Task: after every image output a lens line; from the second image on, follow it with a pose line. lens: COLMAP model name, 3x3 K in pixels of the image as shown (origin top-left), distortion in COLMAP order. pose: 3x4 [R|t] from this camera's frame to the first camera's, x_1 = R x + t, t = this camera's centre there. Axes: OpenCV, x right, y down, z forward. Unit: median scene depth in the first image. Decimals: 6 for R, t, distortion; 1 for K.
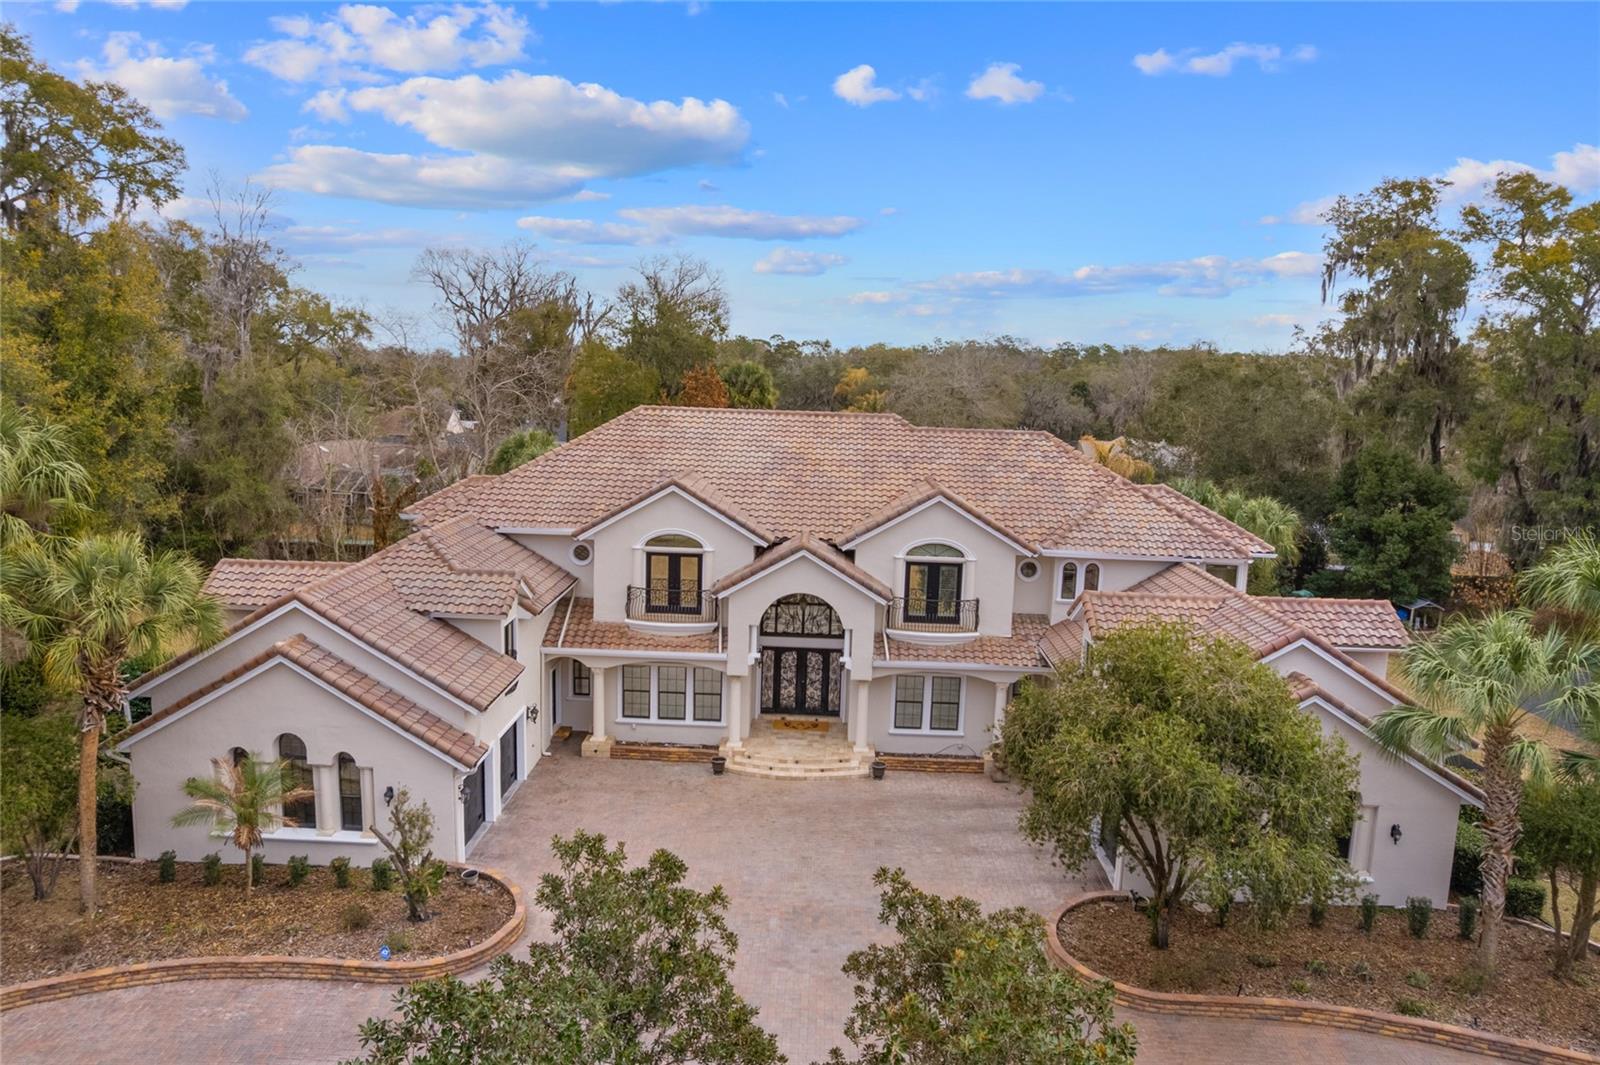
lens RADIAL K [[1083.1, 0, 807.2], [0, 1083.1, 528.4], [0, 0, 1]] dist [-0.050307, 0.005289]
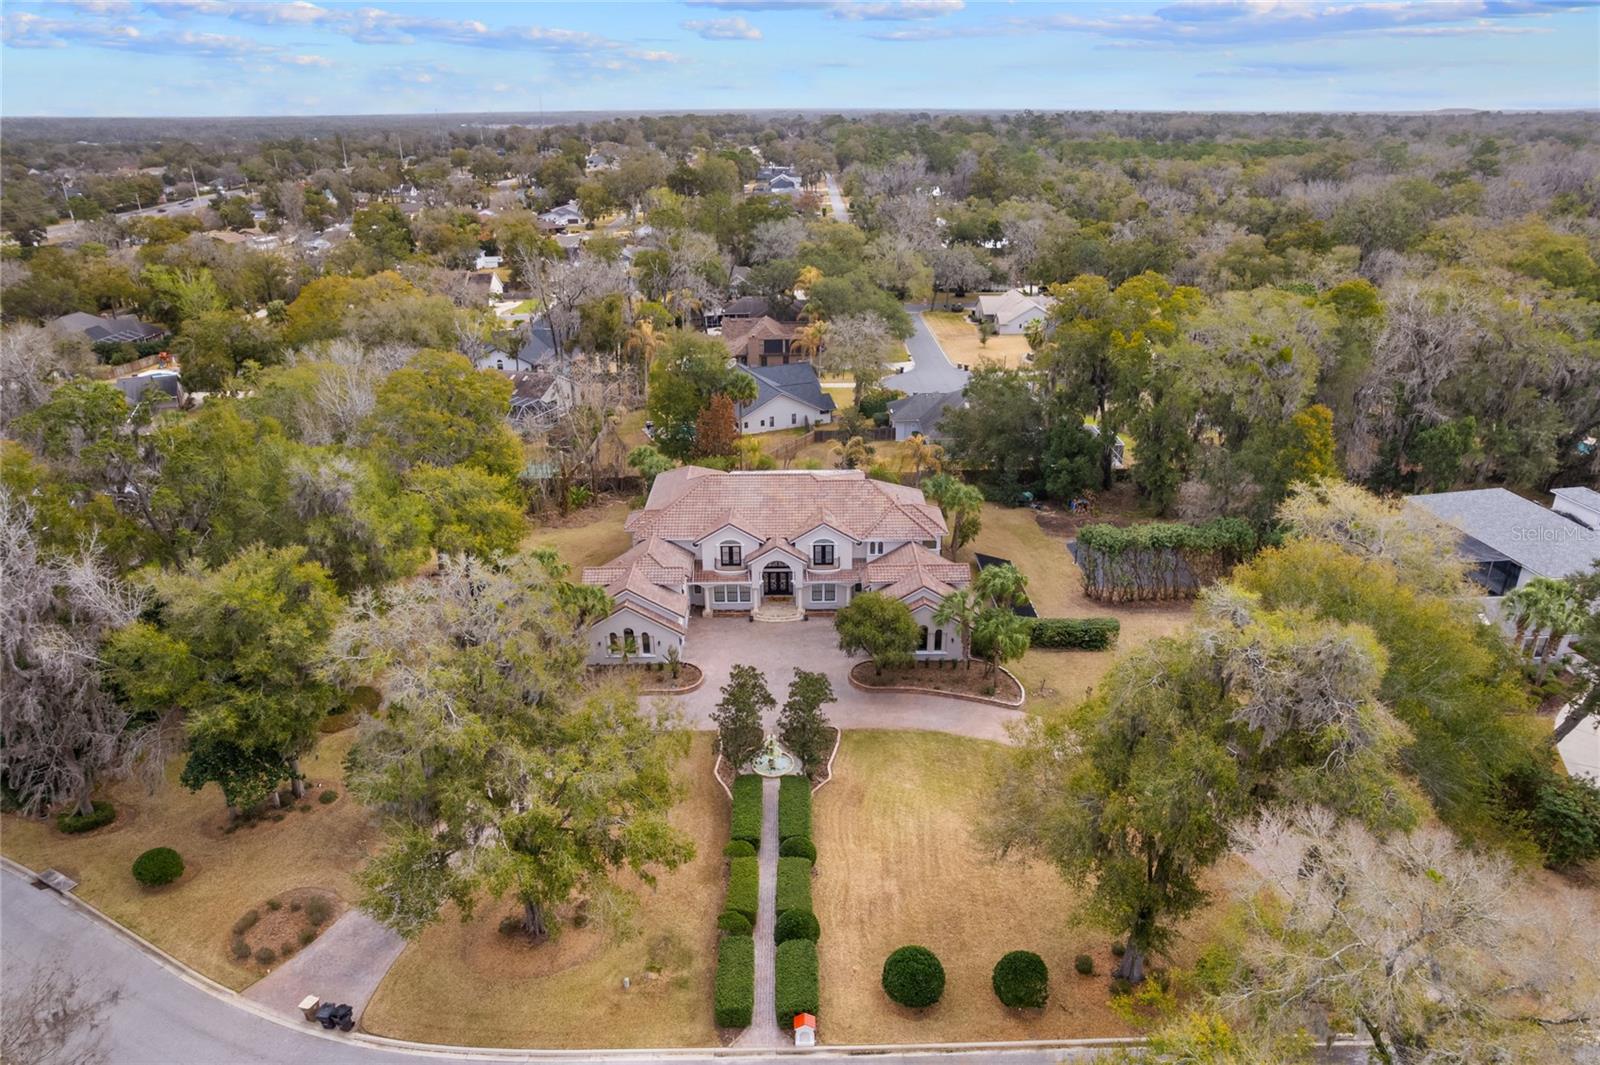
lens RADIAL K [[1021.4, 0, 808.2], [0, 1021.4, 537.7], [0, 0, 1]] dist [-0.083490, 0.073032]
pose [[0.998780, -0.047158, 0.014651, 0.040247], [0.041842, 0.965750, 0.256078, -0.672130], [-0.026225, -0.255152, 0.966545, -1.565356]]
